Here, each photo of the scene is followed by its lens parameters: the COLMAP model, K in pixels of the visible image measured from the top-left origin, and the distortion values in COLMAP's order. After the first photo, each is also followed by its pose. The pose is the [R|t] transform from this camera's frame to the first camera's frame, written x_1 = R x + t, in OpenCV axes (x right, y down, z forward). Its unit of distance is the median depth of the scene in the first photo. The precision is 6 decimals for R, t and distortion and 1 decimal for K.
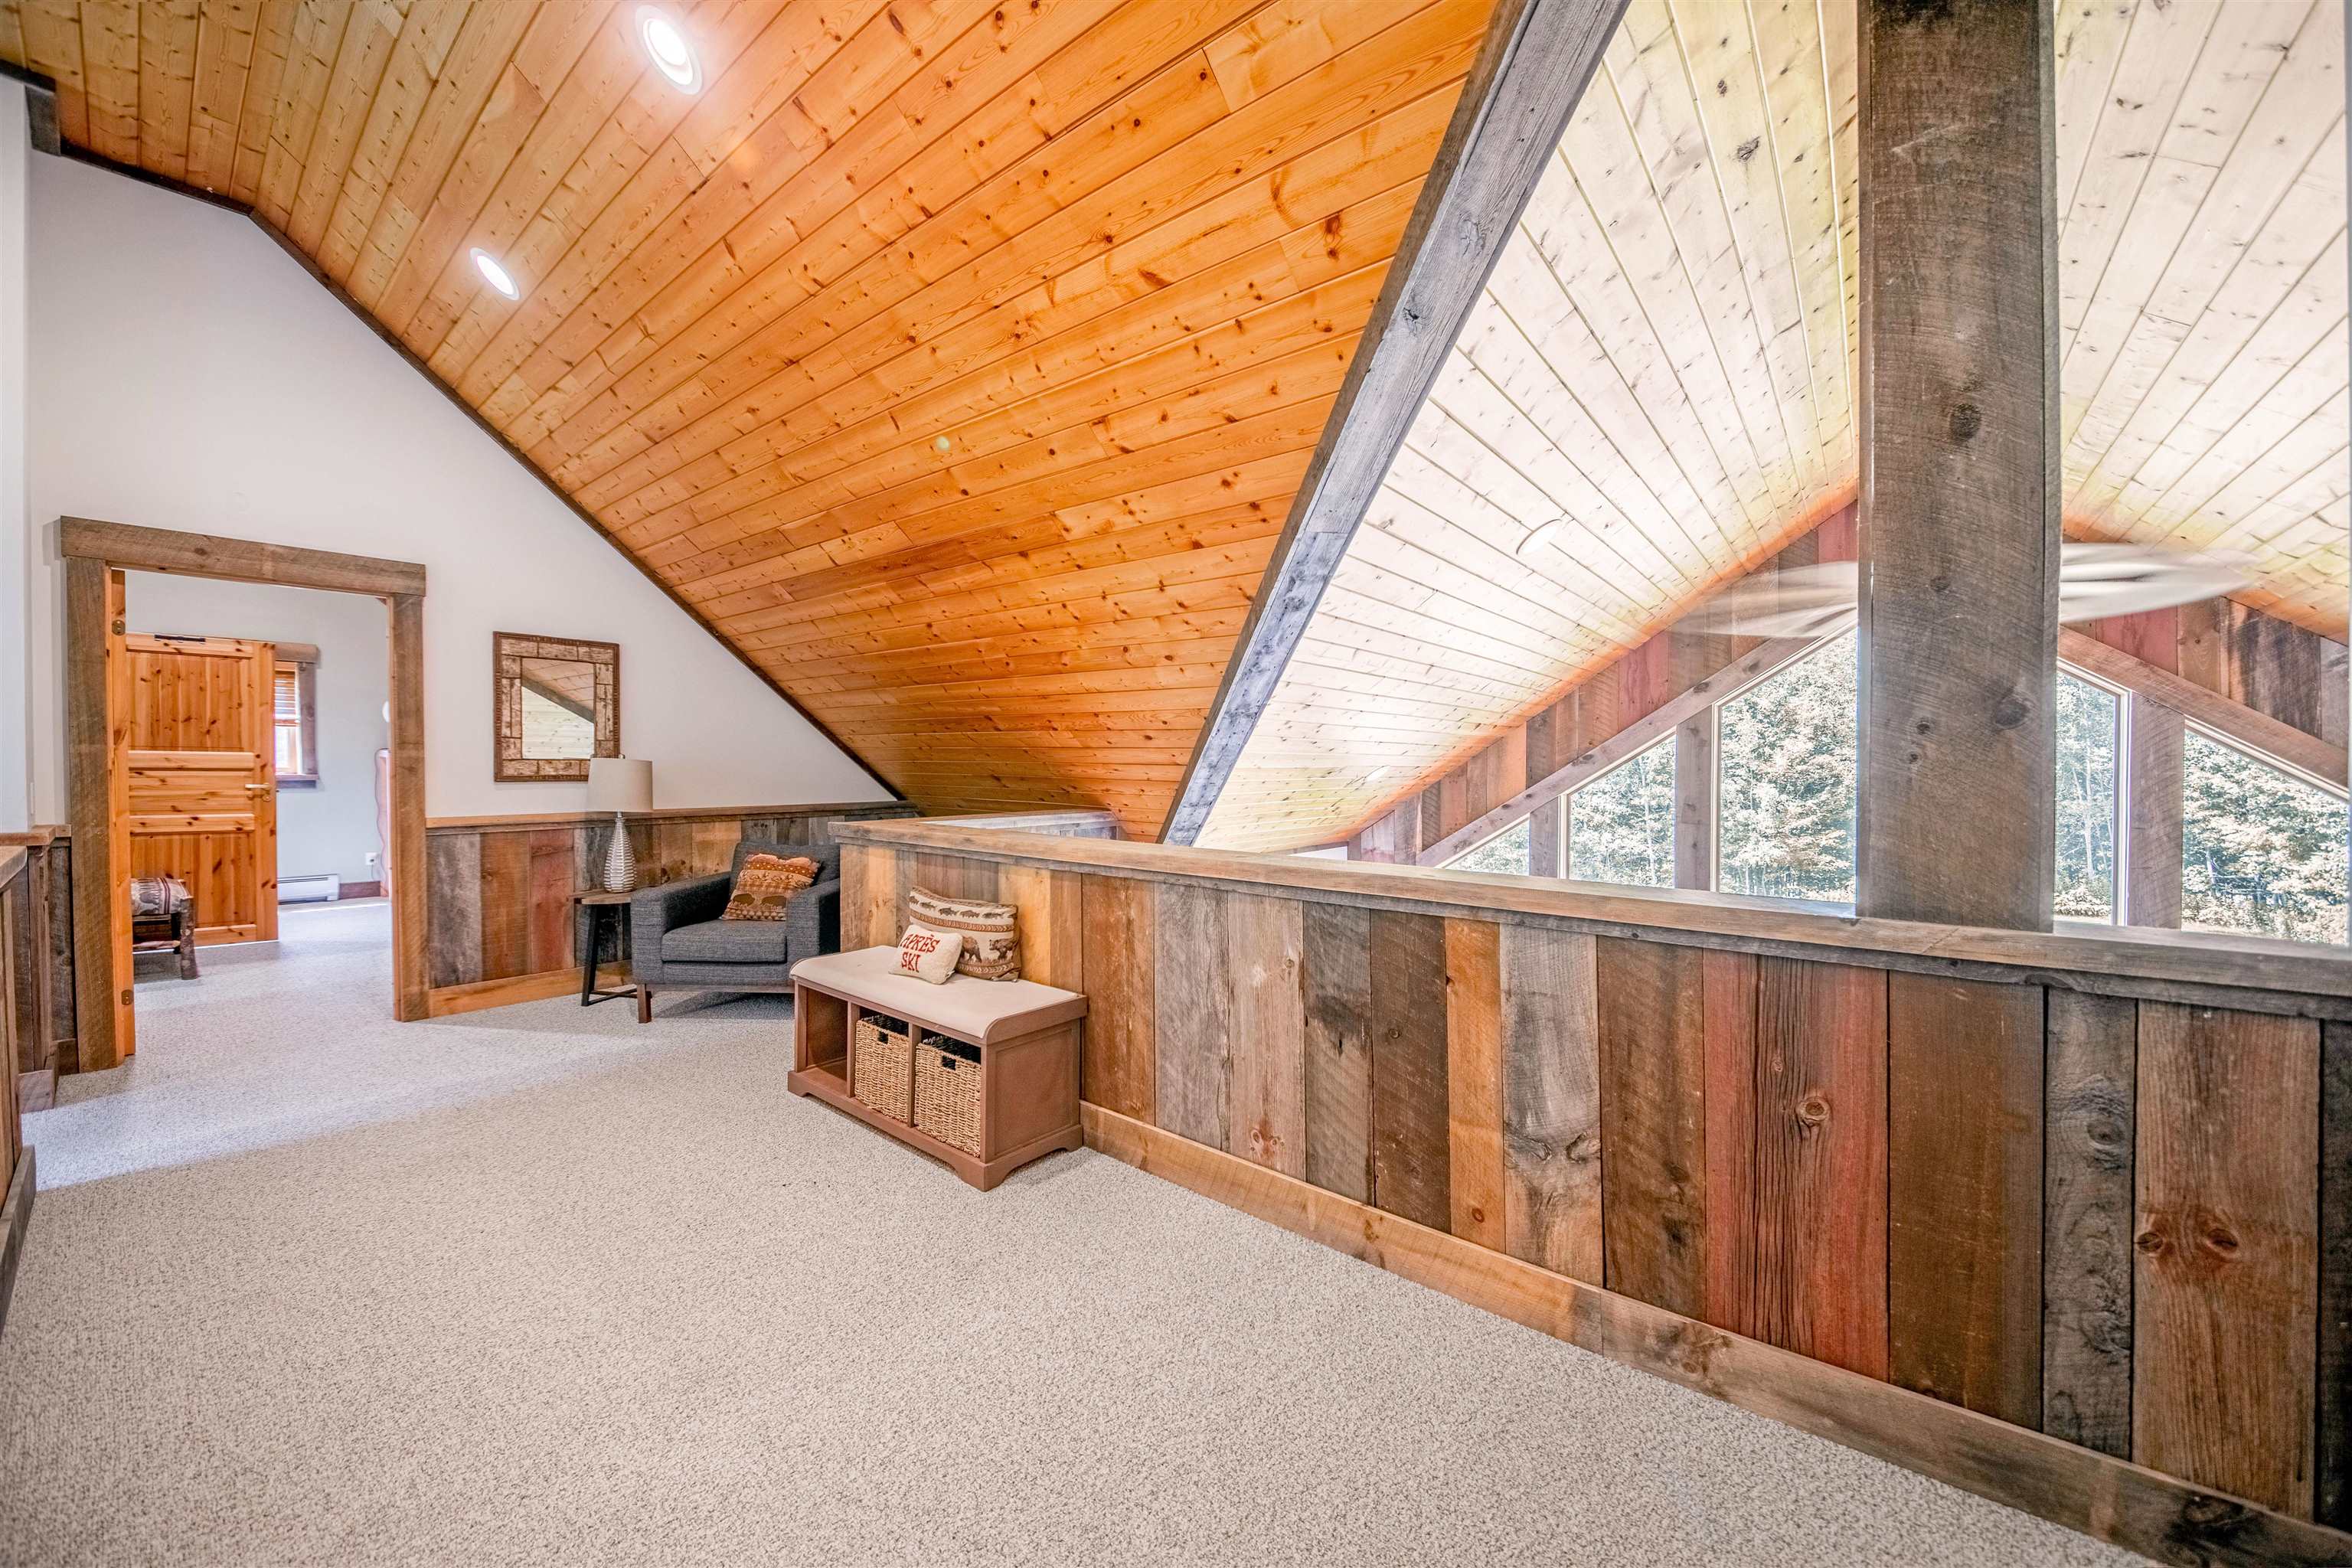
lens RADIAL K [[864.0, 0, 1176.0], [0, 864.0, 784.0], [0, 0, 1]] dist [-0.000436, -0.000021]
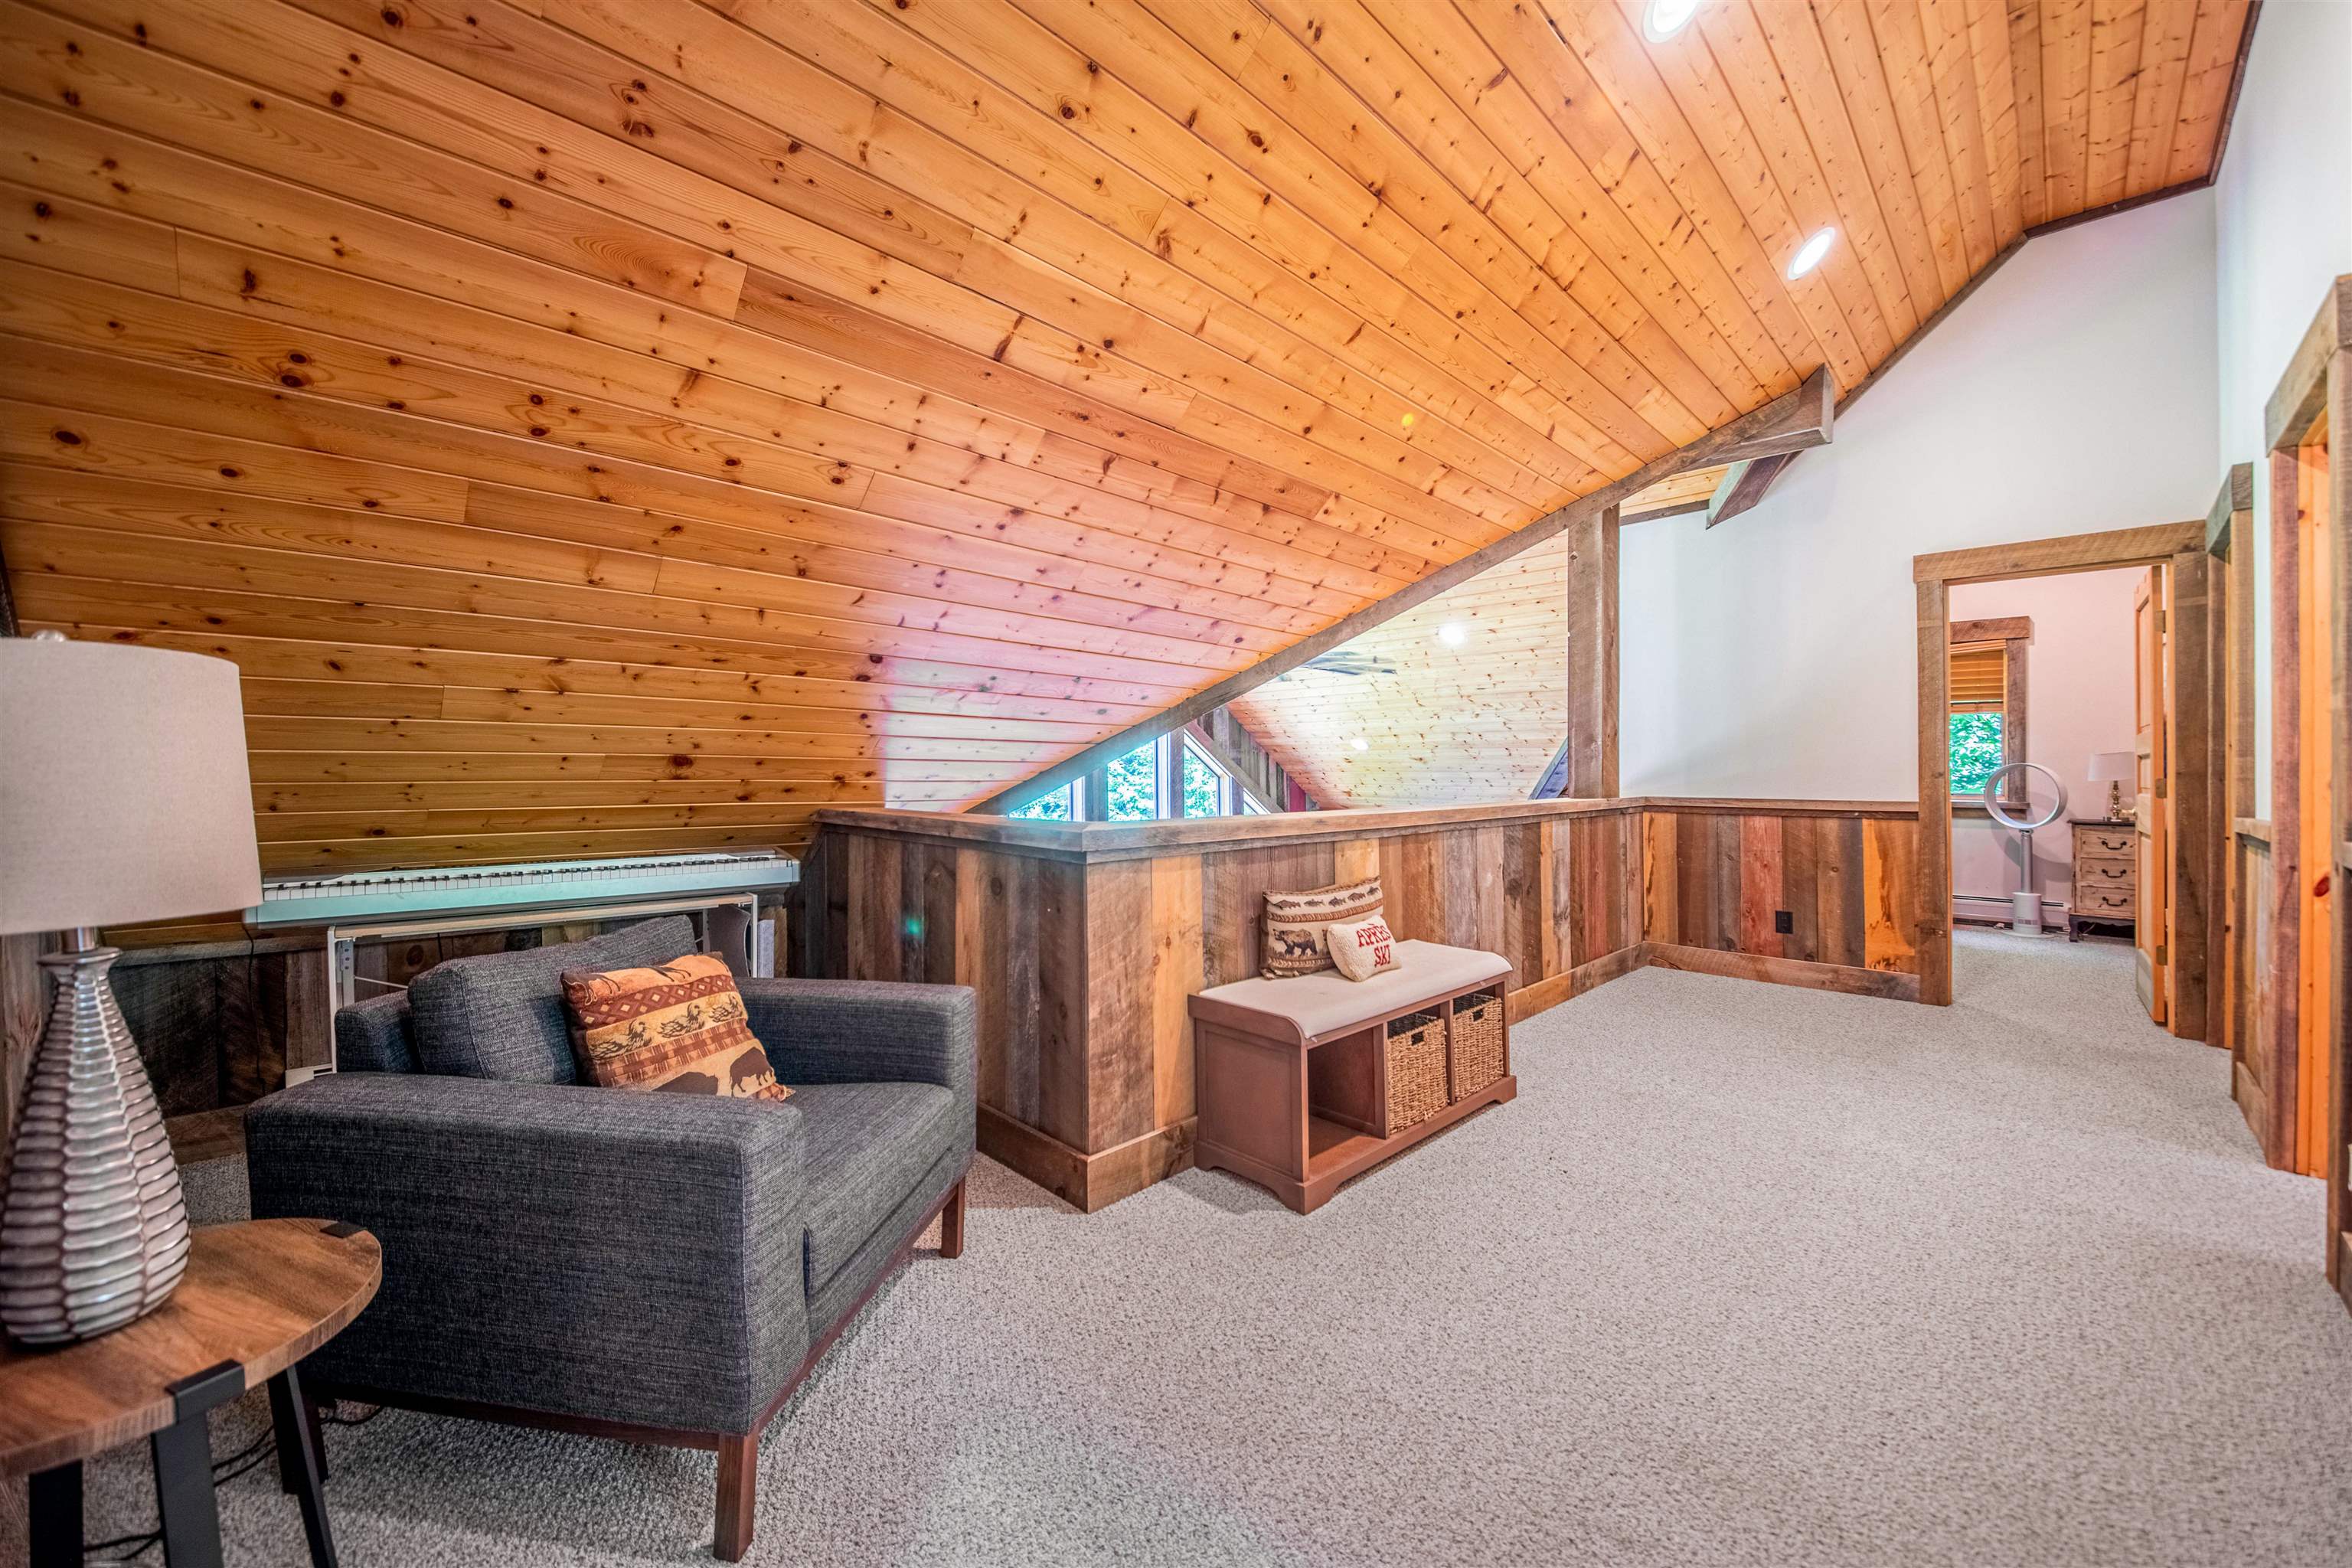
lens RADIAL K [[897.4, 0, 1176.0], [0, 897.4, 784.0], [0, 0, 1]] dist [0.000185, 0.000008]
pose [[0.099684, -0.027740, 0.994632, -1.310840], [0.018579, 0.999489, 0.026014, -0.001861], [-0.994846, 0.015886, 0.100148, 1.168691]]
